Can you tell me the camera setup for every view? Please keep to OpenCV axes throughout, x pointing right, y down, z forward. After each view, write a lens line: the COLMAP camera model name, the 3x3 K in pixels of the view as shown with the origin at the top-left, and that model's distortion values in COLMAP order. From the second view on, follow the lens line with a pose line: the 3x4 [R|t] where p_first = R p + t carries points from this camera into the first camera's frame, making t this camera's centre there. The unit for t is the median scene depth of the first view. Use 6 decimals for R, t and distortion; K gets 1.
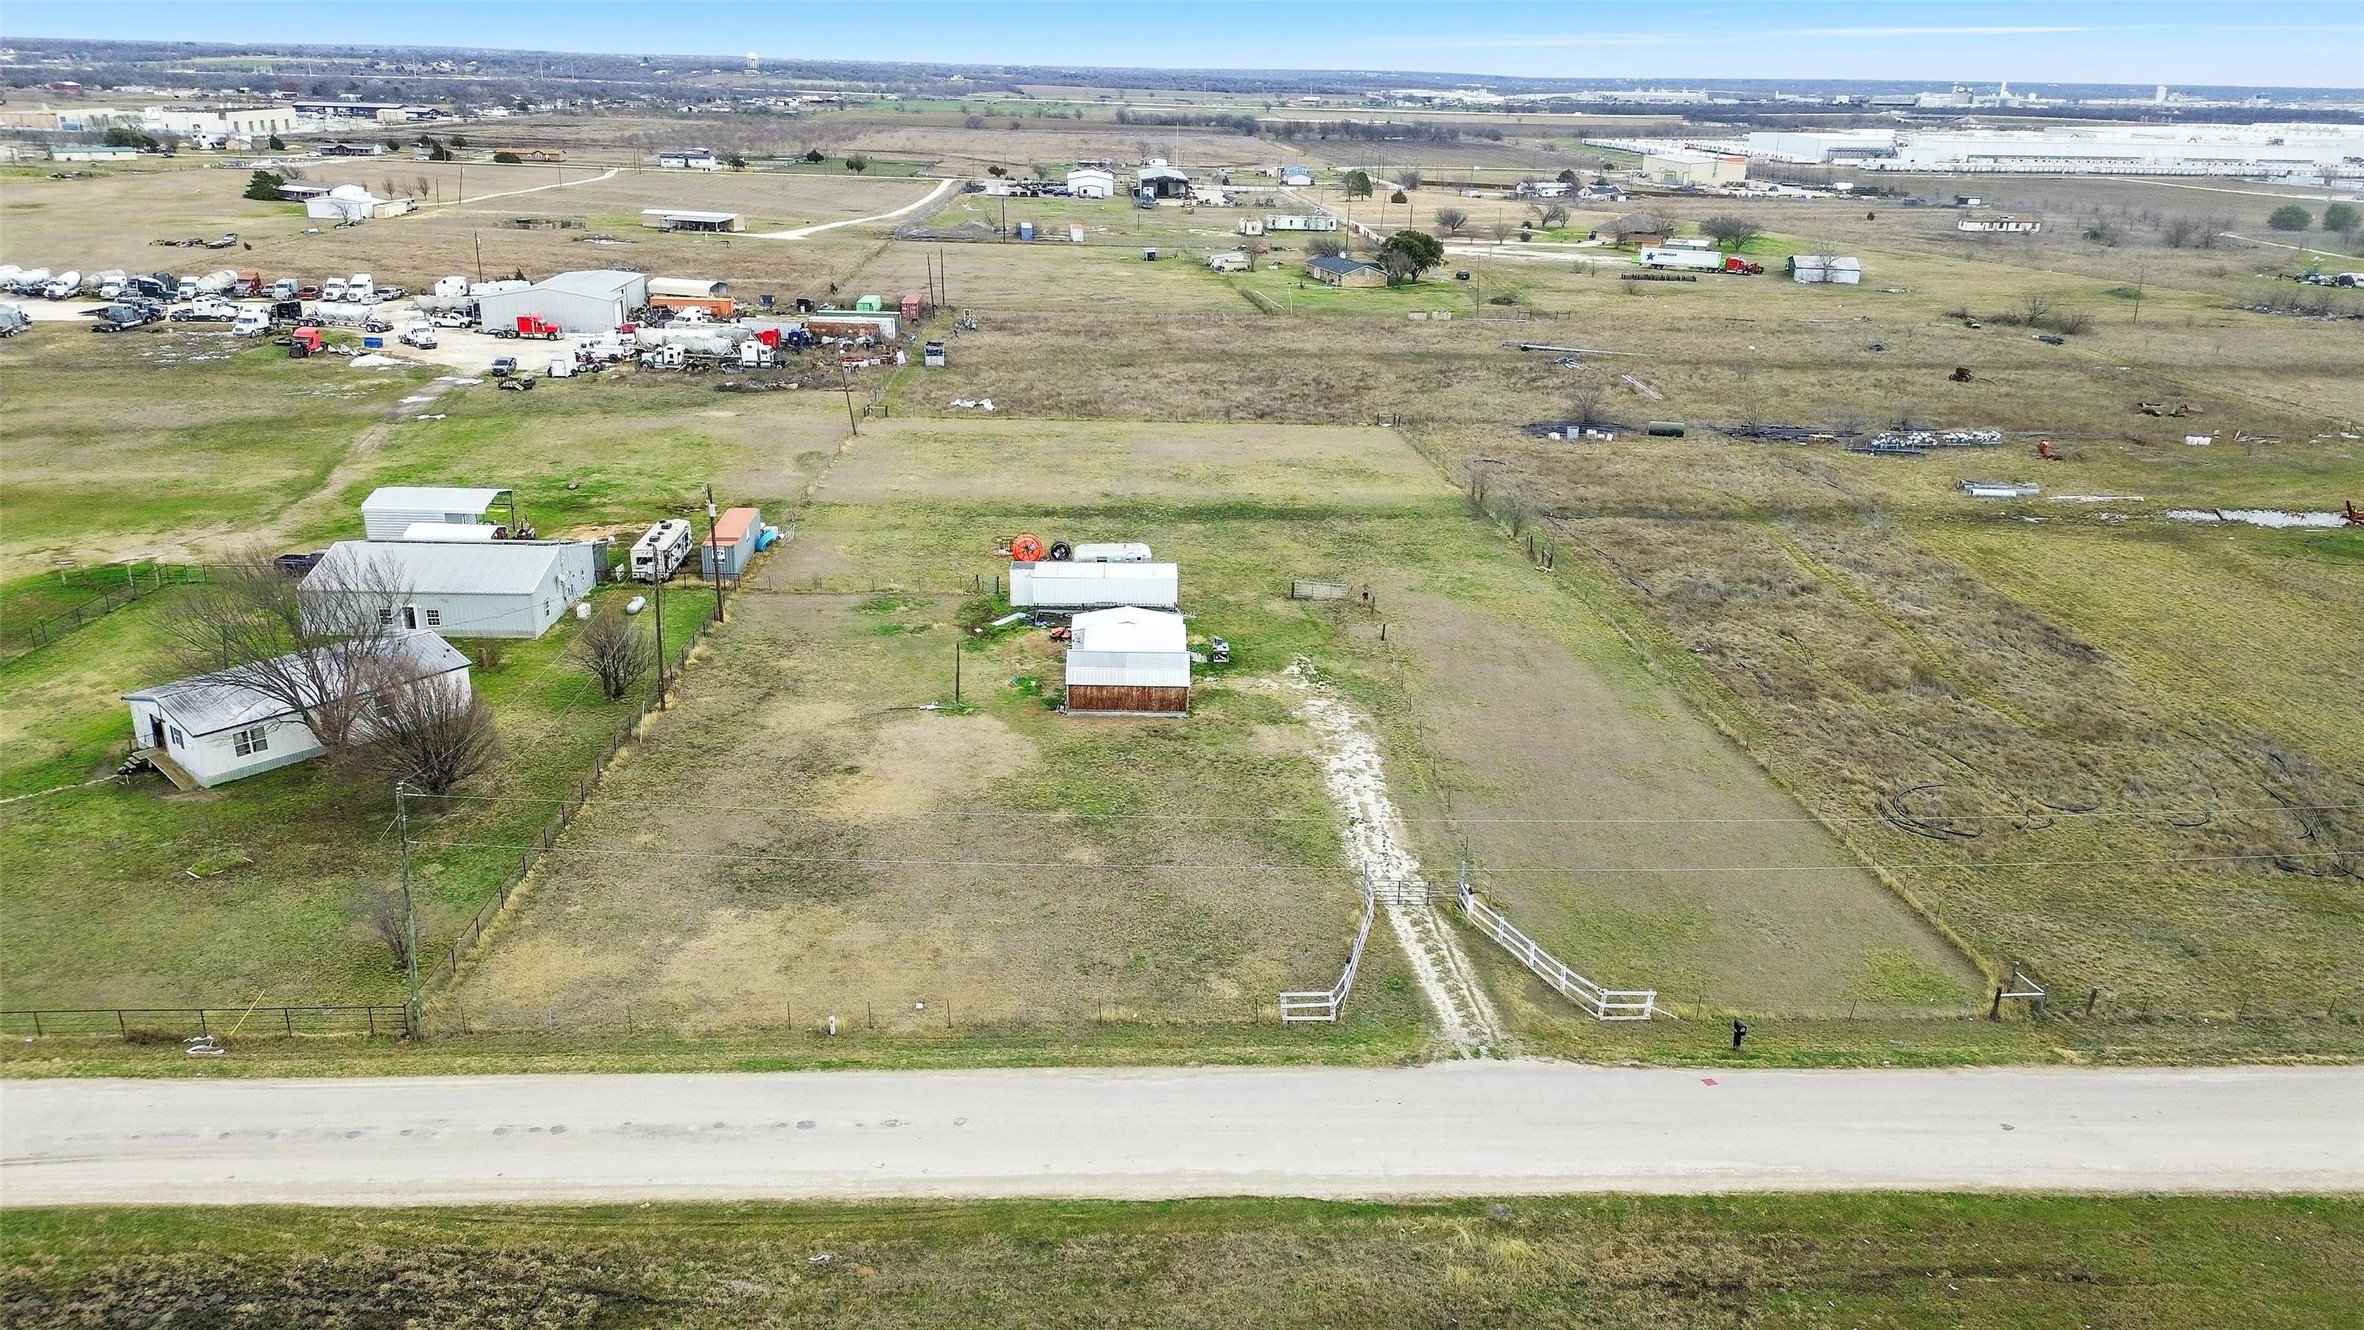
lens RADIAL K [[1659.2, 0, 1178.5], [0, 1659.2, 663.0], [0, 0, 1]] dist [0.067910, -0.065640]
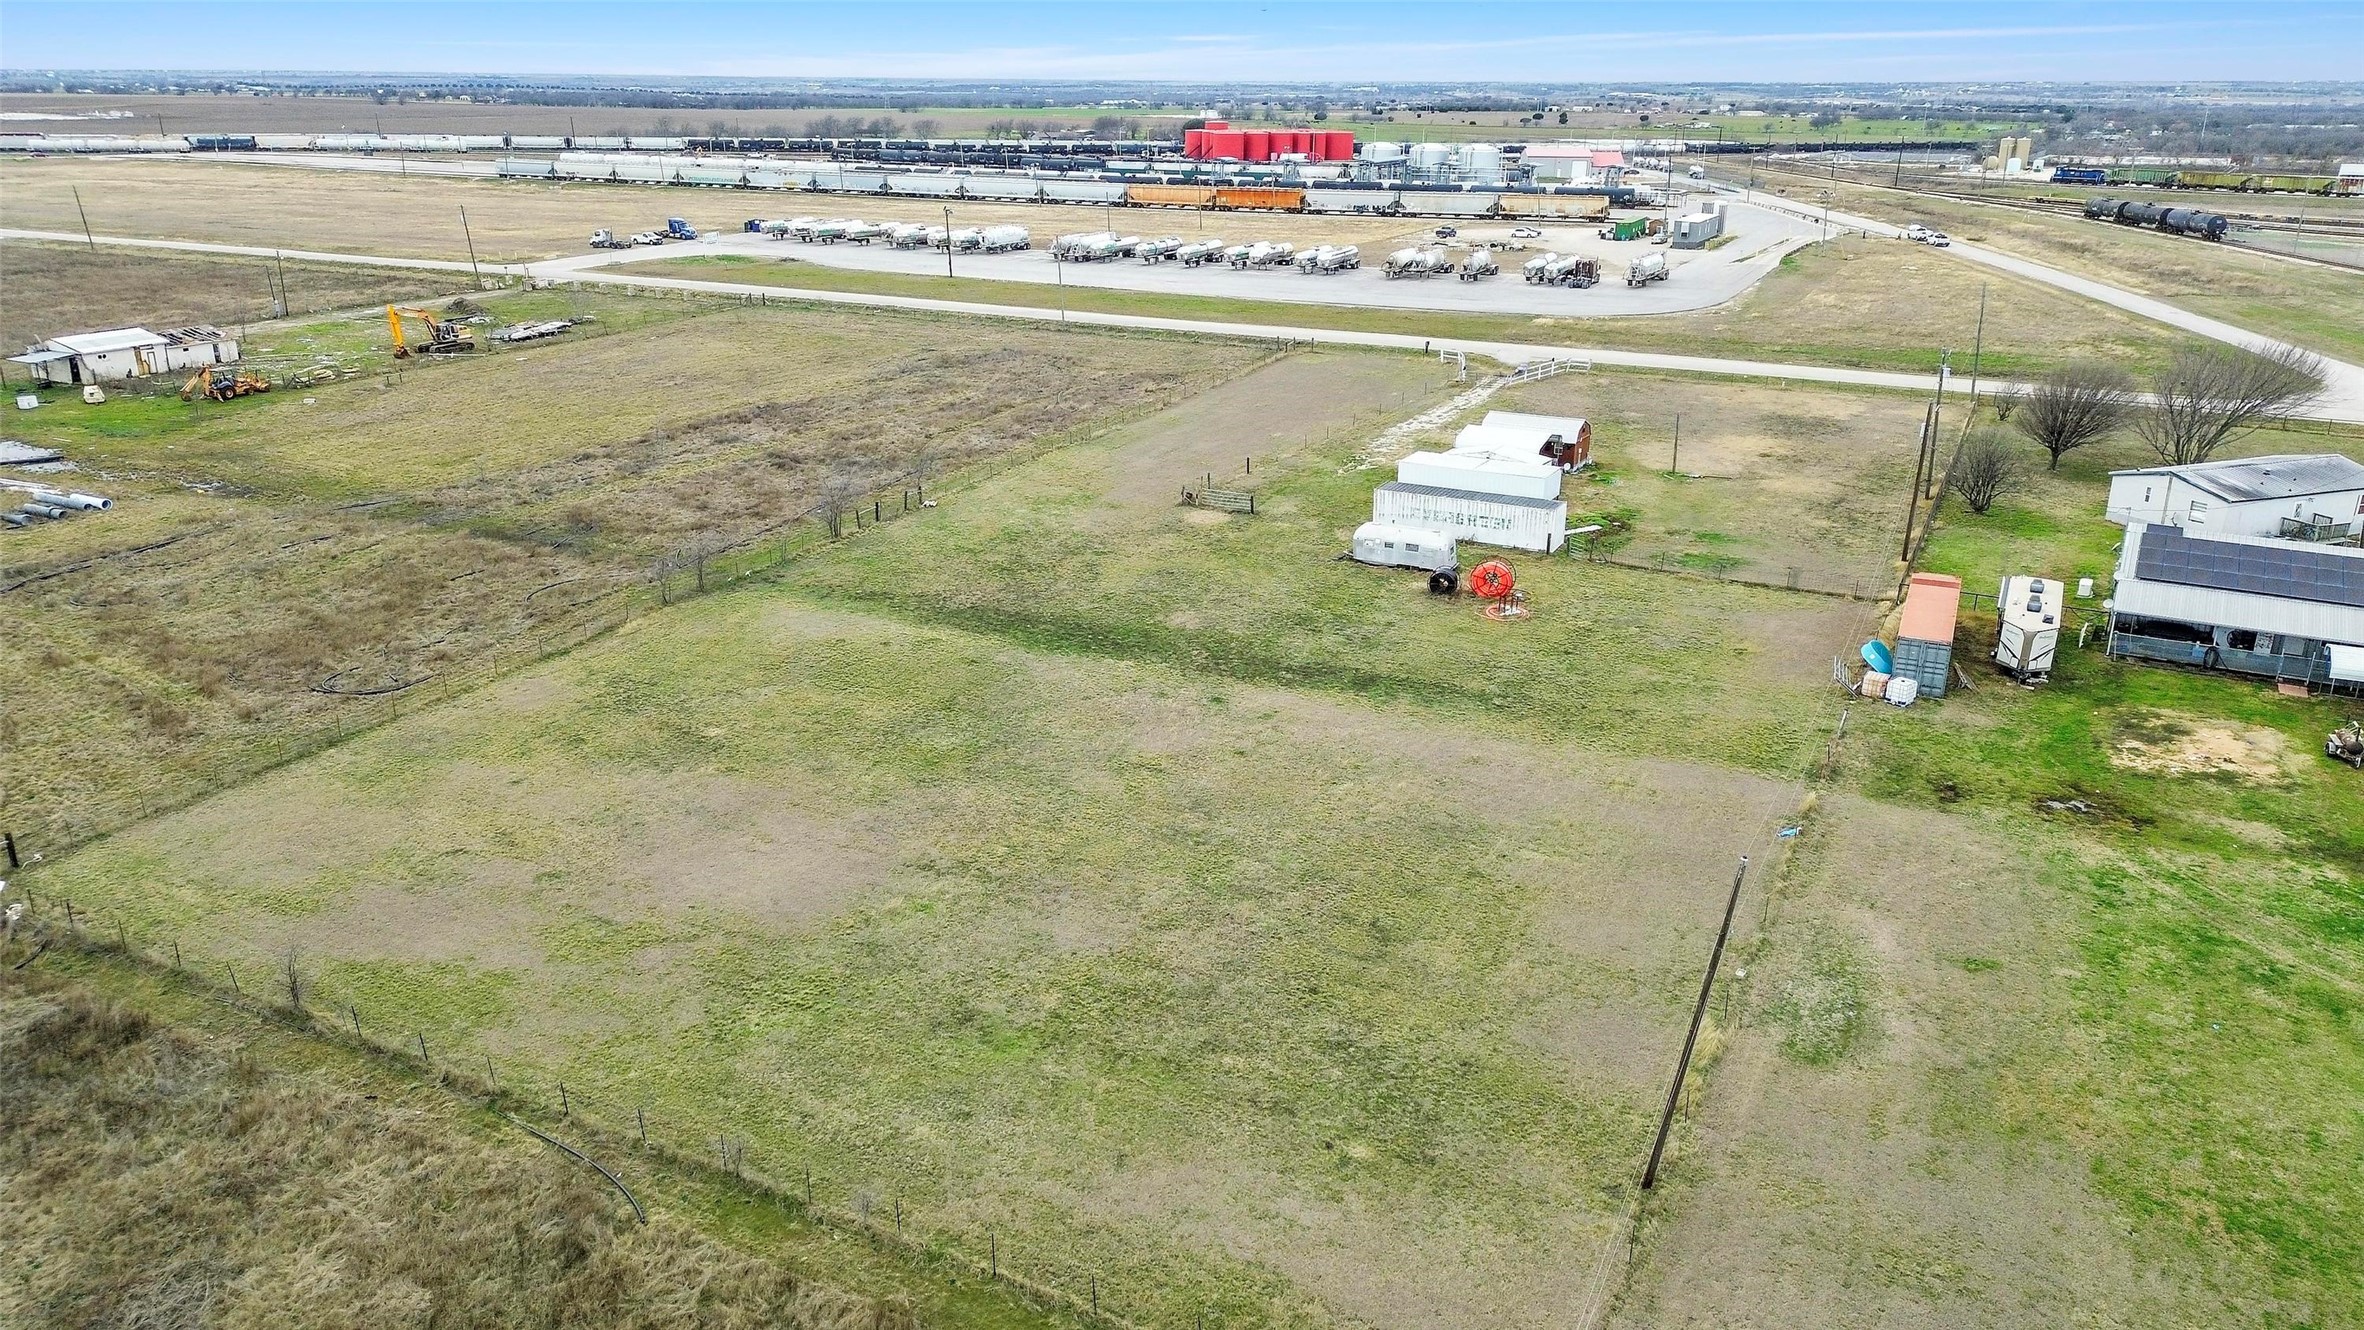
lens RADIAL K [[1659.2, 0, 1169.9], [0, 1659.2, 682.3], [0, 0, 1]] dist [0.067910, -0.065640]
pose [[-0.860526, -0.193219, 0.471341, -0.176389], [0.144053, 0.795205, 0.588981, -0.262601], [-0.488614, 0.574731, -0.656460, 0.862517]]
